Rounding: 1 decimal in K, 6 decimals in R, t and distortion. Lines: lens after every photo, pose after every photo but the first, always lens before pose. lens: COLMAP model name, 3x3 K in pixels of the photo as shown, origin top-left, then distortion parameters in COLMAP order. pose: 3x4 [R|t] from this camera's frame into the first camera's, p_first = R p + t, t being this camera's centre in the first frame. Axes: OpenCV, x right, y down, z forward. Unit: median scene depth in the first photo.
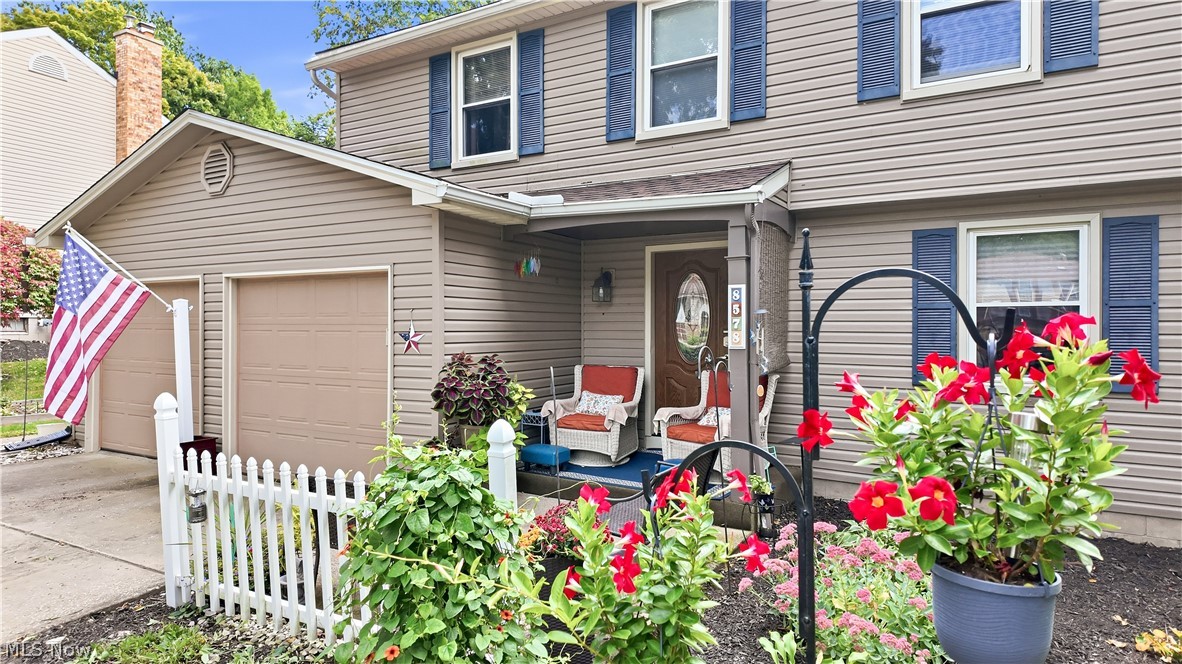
lens RADIAL K [[686.6, 0, 591.0], [0, 686.6, 332.0], [0, 0, 1]] dist [0.073154, -0.076555]
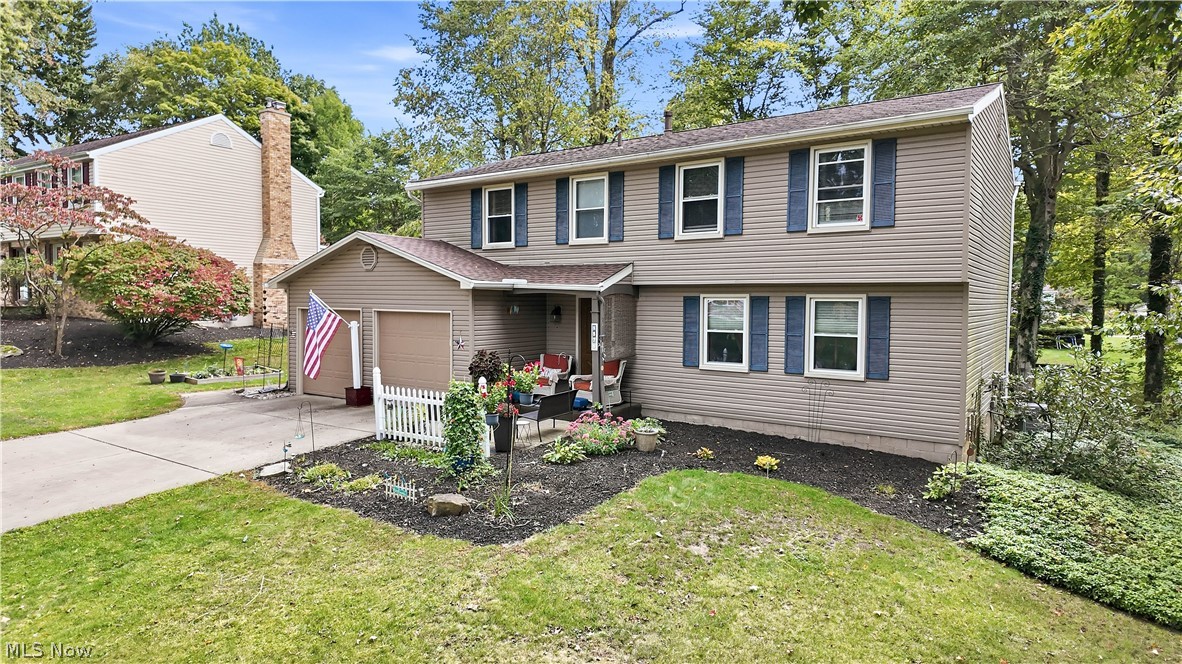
lens RADIAL K [[686.6, 0, 591.0], [0, 686.6, 332.0], [0, 0, 1]] dist [0.073154, -0.076555]
pose [[0.996844, 0.007697, -0.079015, 0.311098], [-0.004279, 0.999051, 0.043342, -0.114653], [0.079274, -0.042867, 0.995931, -1.094163]]
